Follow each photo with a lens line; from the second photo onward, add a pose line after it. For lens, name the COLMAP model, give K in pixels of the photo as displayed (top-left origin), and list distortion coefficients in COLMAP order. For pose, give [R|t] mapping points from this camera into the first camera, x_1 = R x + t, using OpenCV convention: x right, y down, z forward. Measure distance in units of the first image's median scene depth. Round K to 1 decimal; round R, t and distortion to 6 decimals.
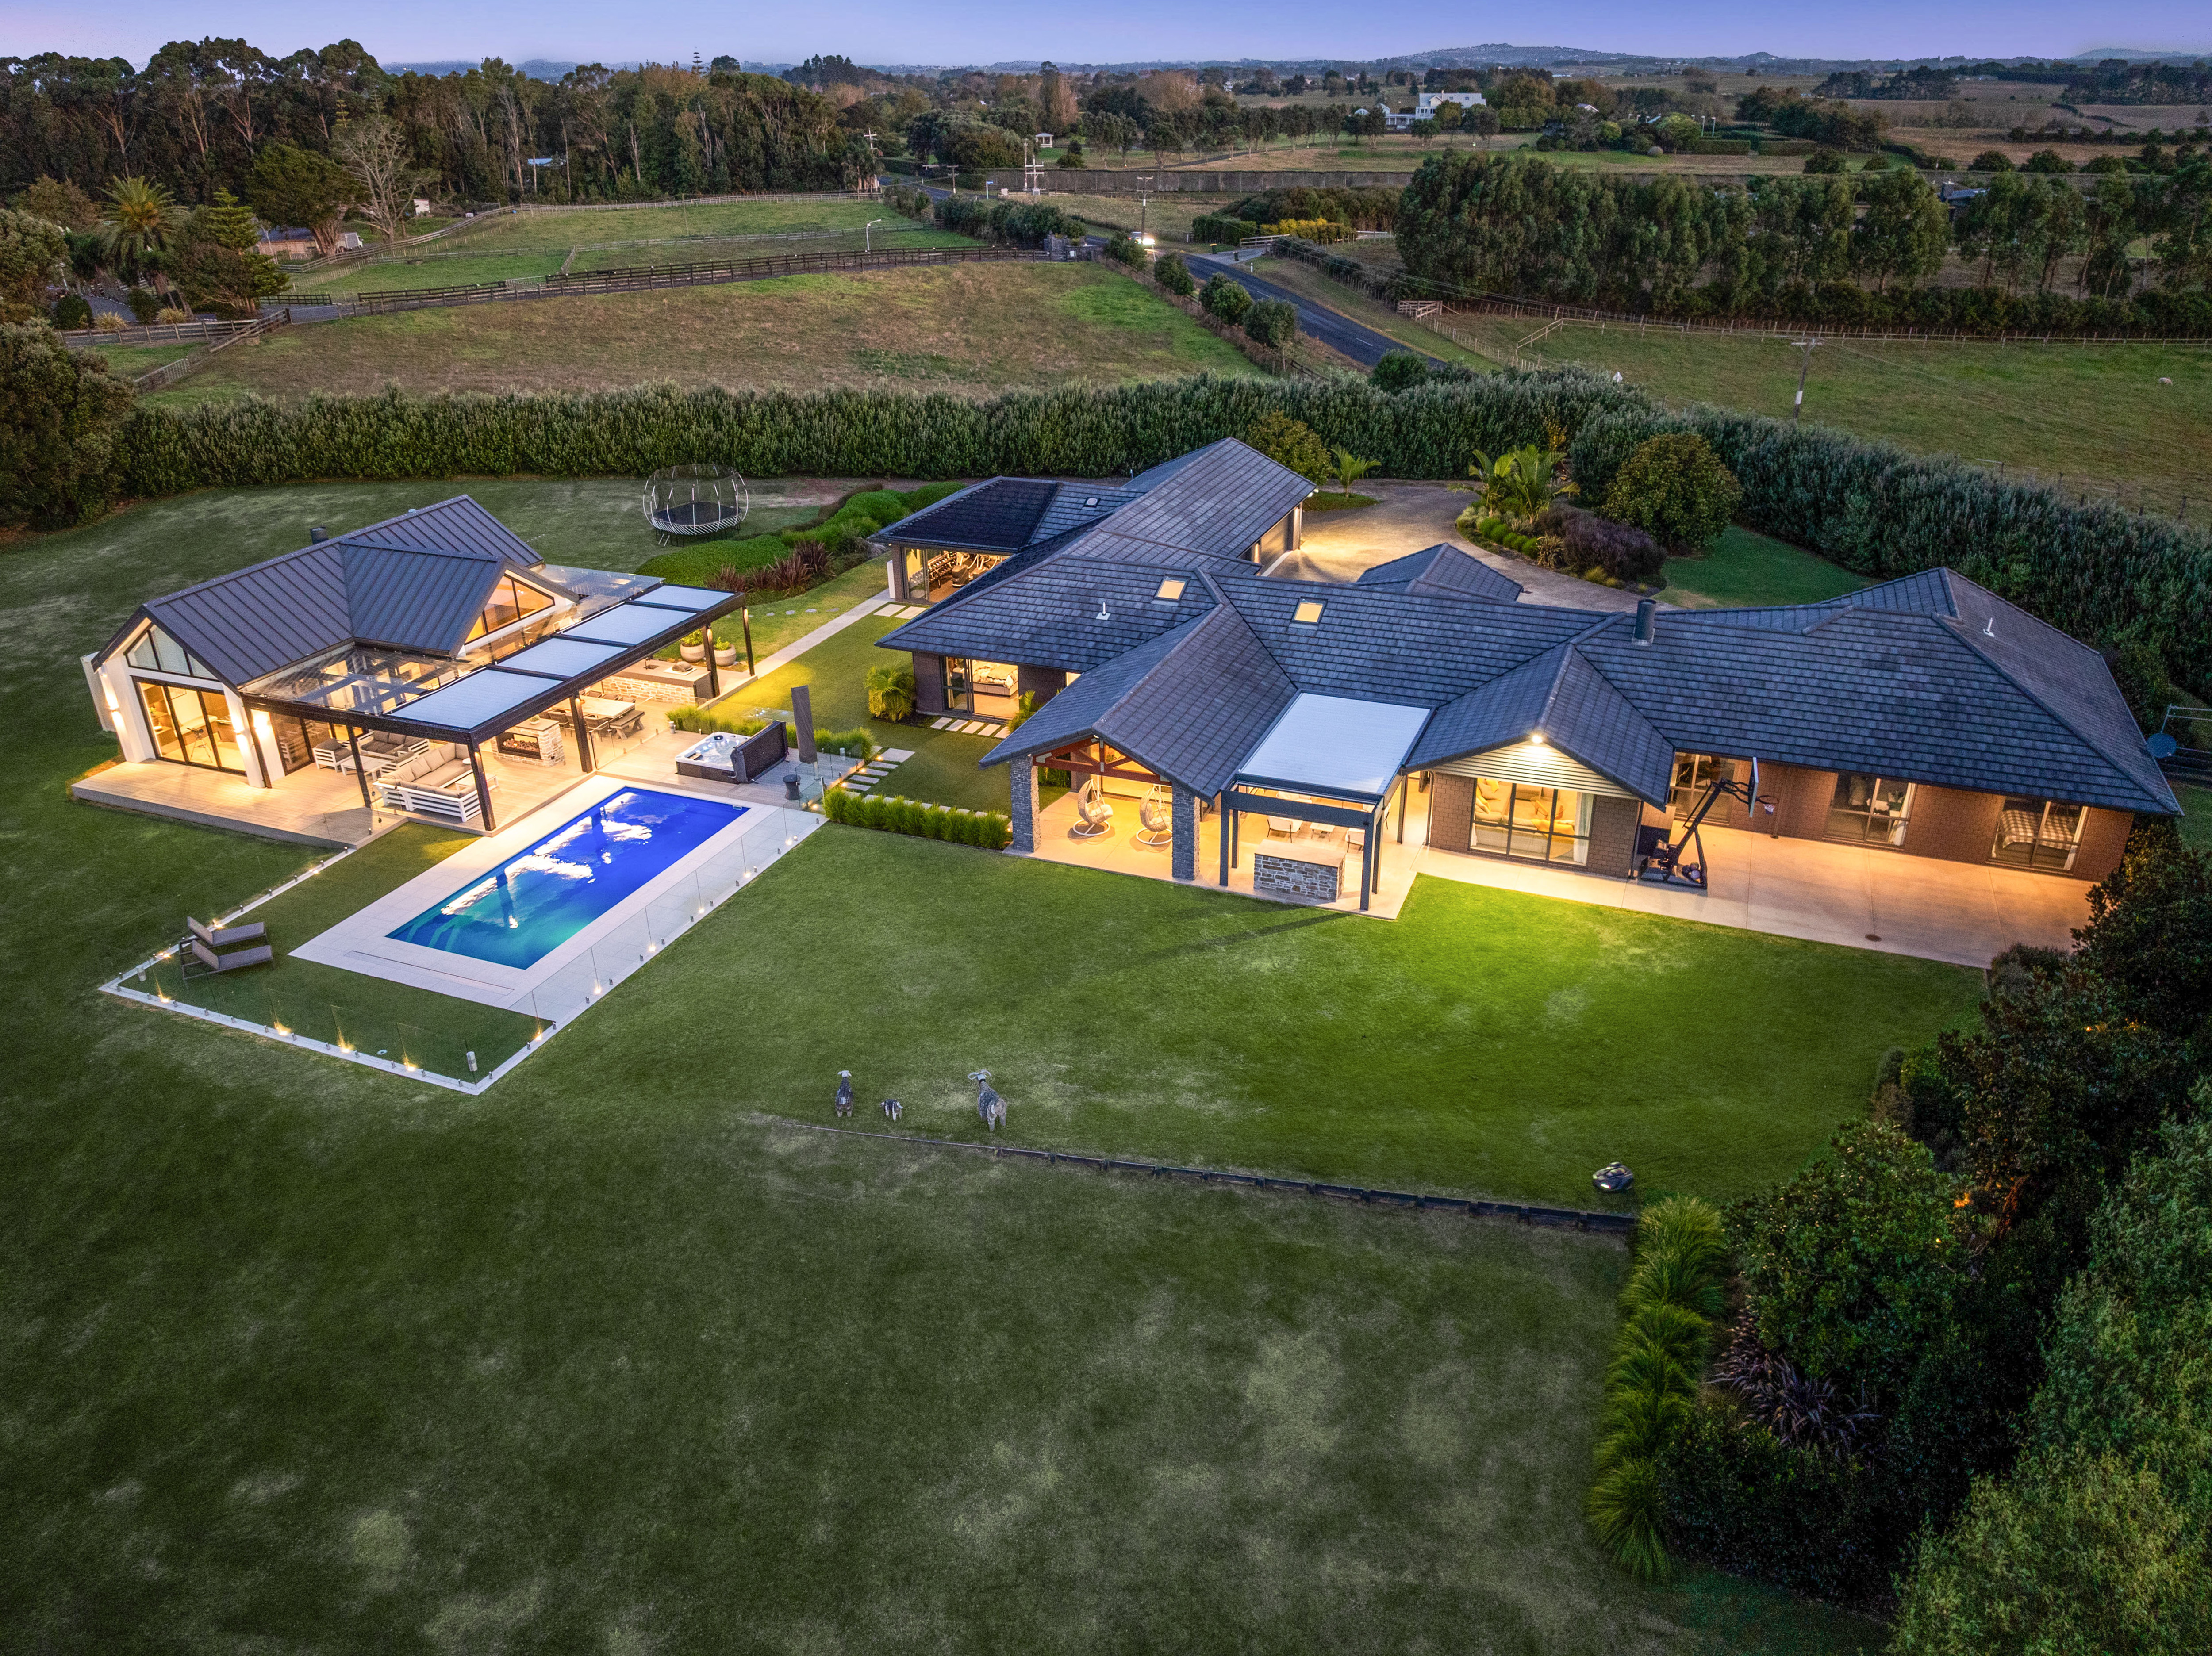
lens RADIAL K [[1562.9, 0, 1106.0], [0, 1562.9, 828.0], [0, 0, 1]] dist [-0.035386, -0.001581]
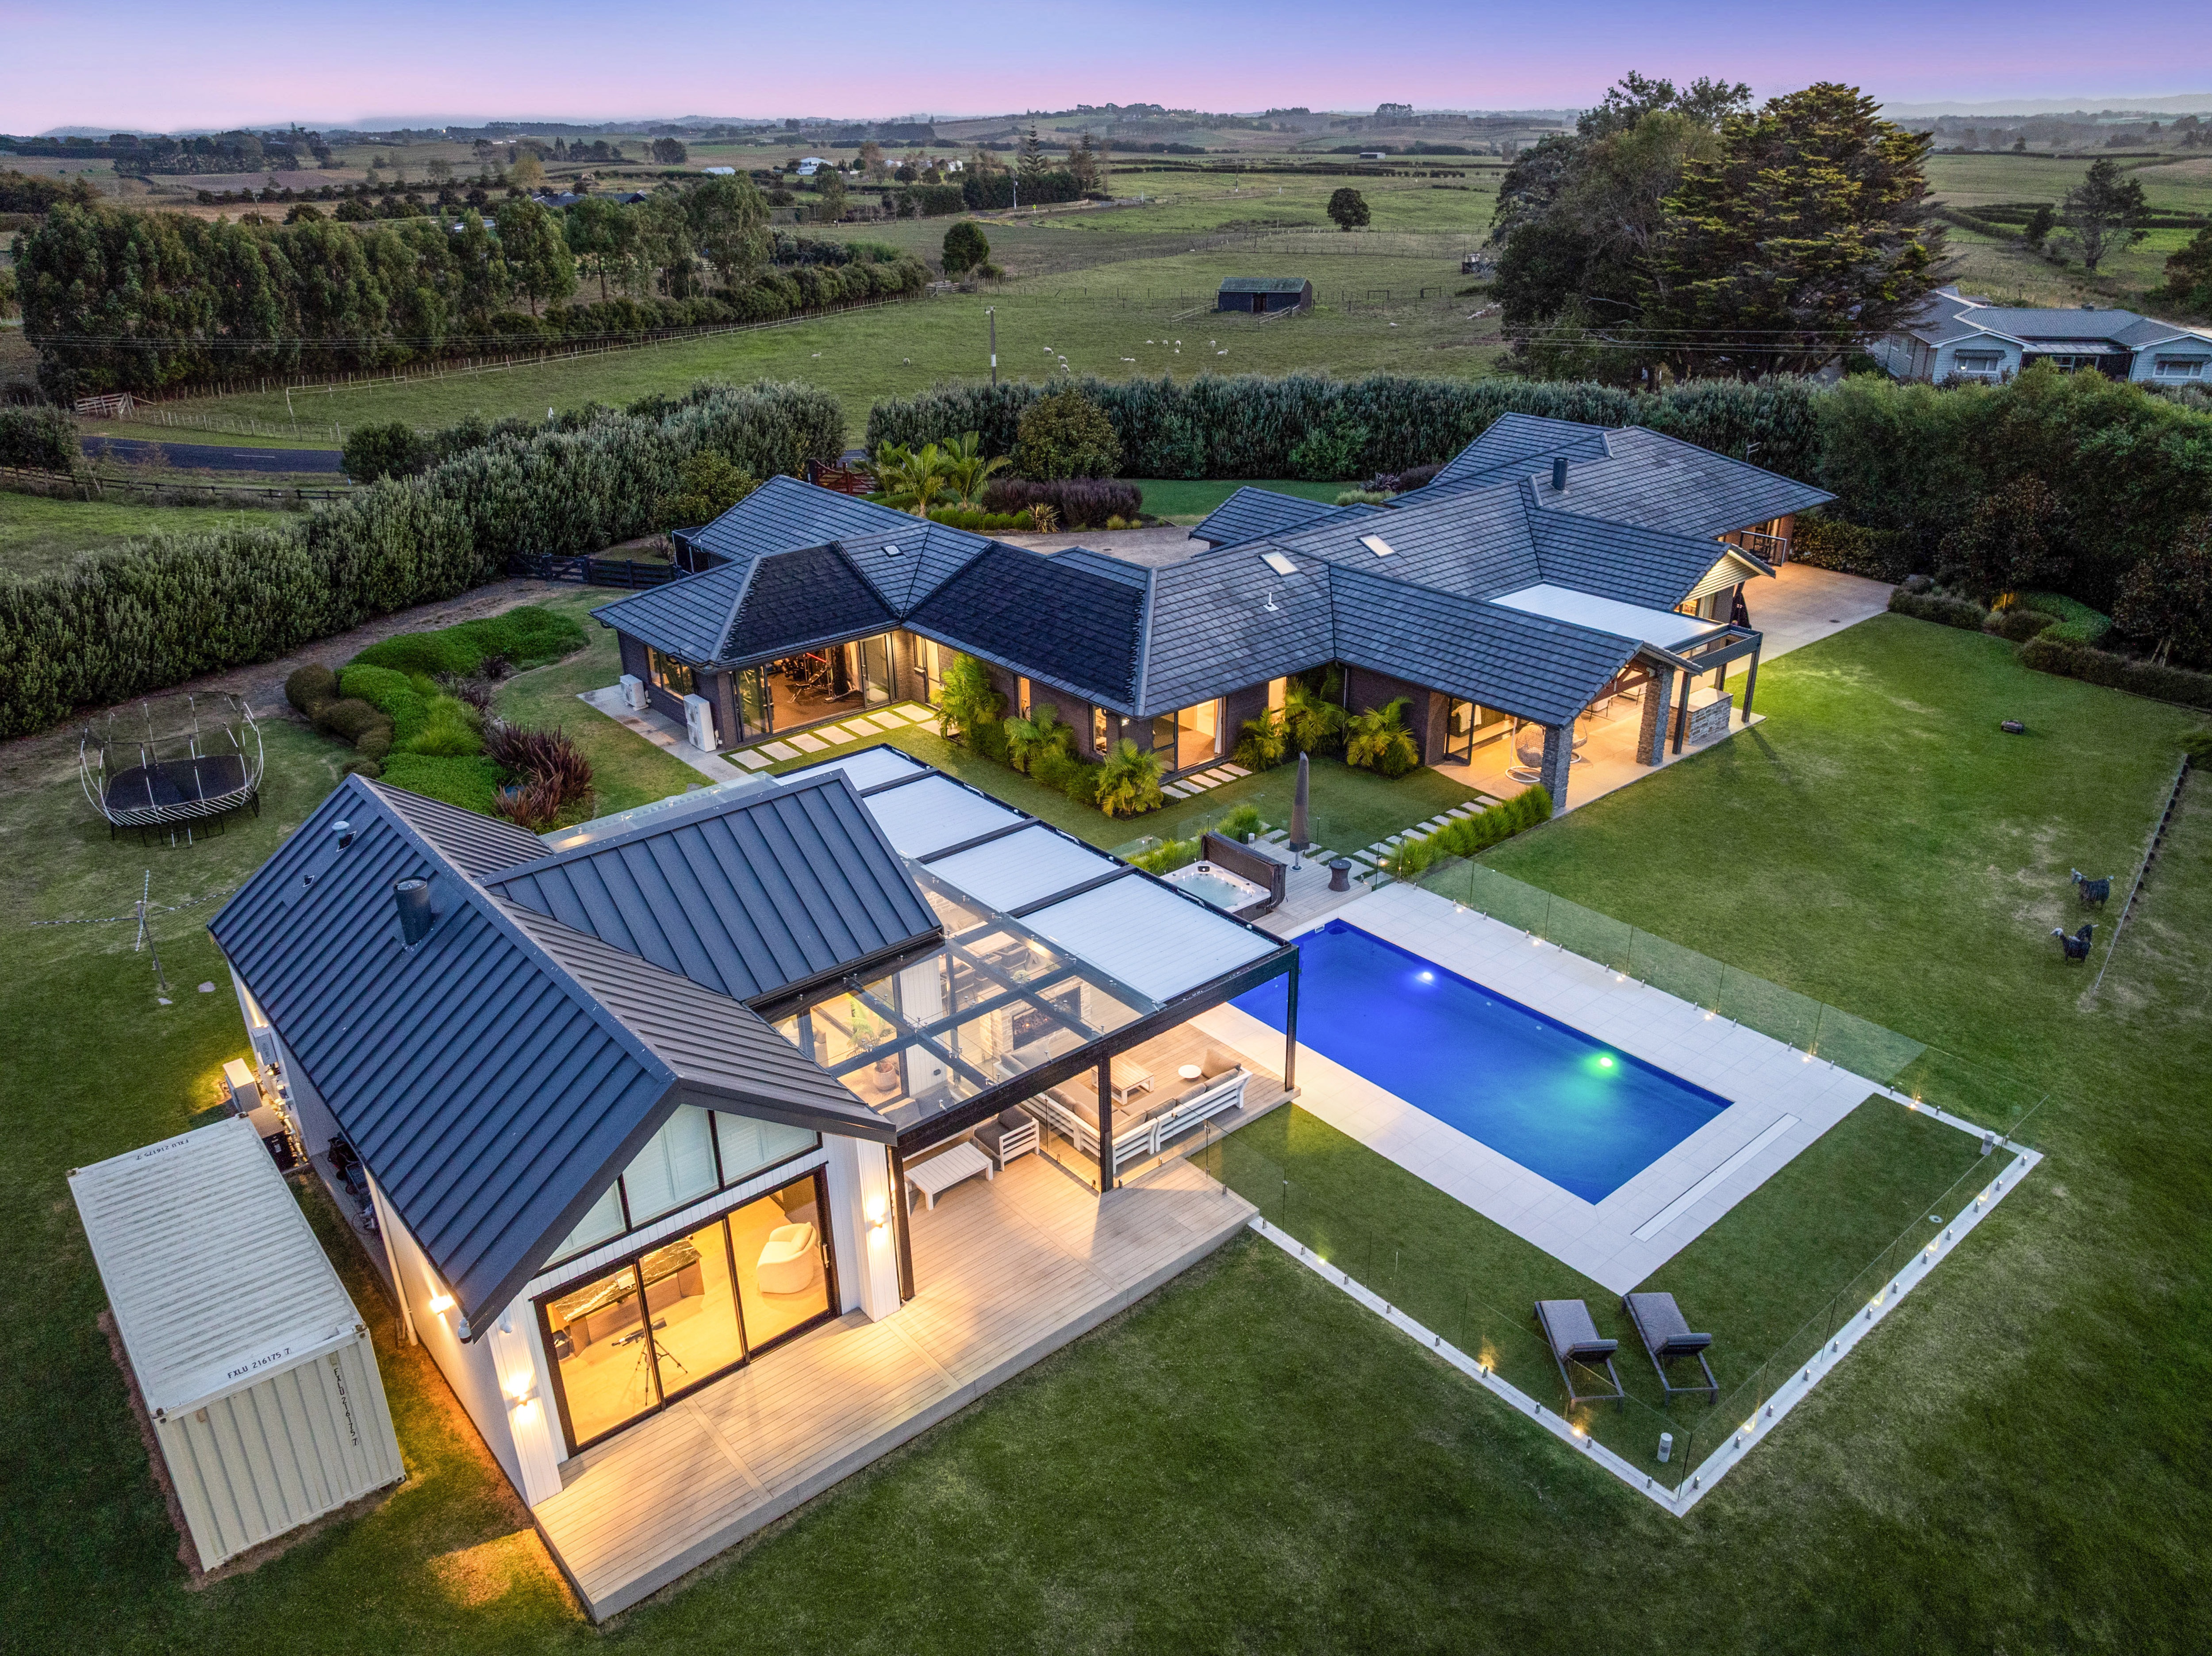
lens RADIAL K [[1563.6, 0, 1116.8], [0, 1563.6, 820.5], [0, 0, 1]] dist [-0.037936, 0.002862]
pose [[0.469142, -0.361494, 0.805746, -0.524398], [0.397722, 0.901105, 0.172705, -0.138591], [-0.788494, 0.239440, 0.566521, 0.376255]]
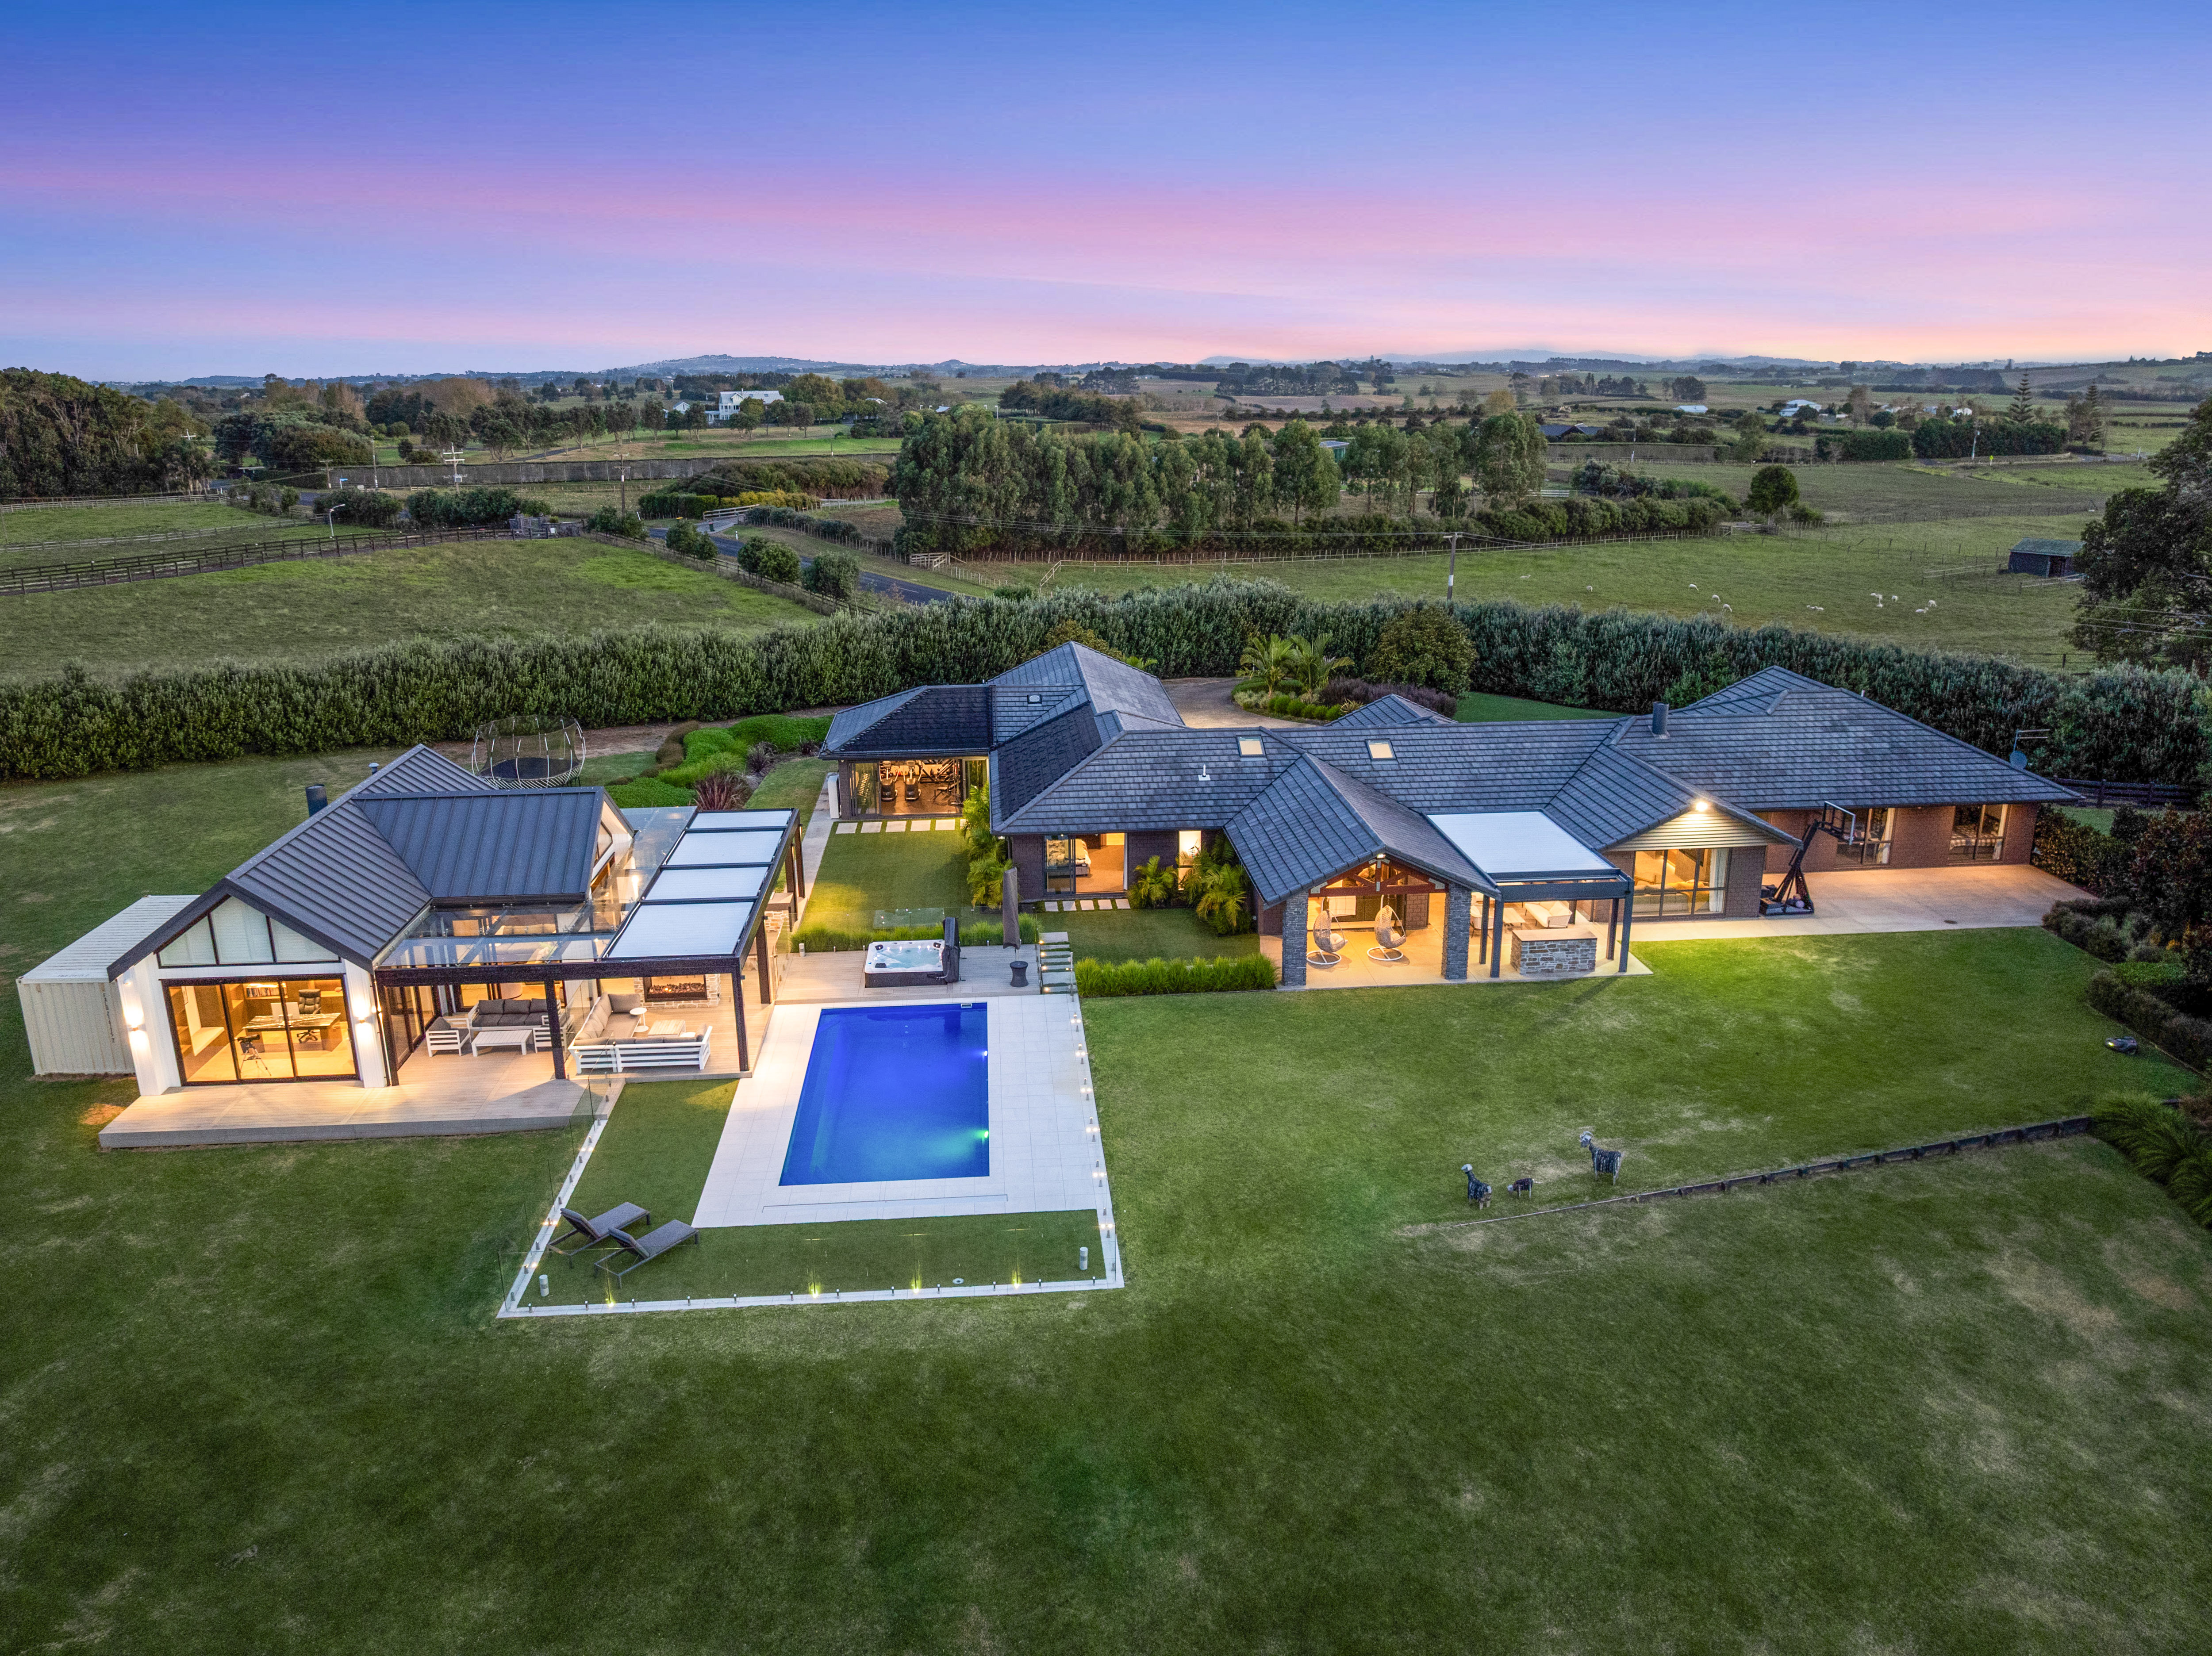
lens RADIAL K [[1562.9, 0, 1106.0], [0, 1562.9, 828.0], [0, 0, 1]] dist [-0.035386, -0.001581]
pose [[0.896989, -0.123642, 0.424410, -0.324968], [0.195590, 0.972004, -0.130206, 0.012755], [-0.396429, 0.199803, 0.896059, 0.063326]]
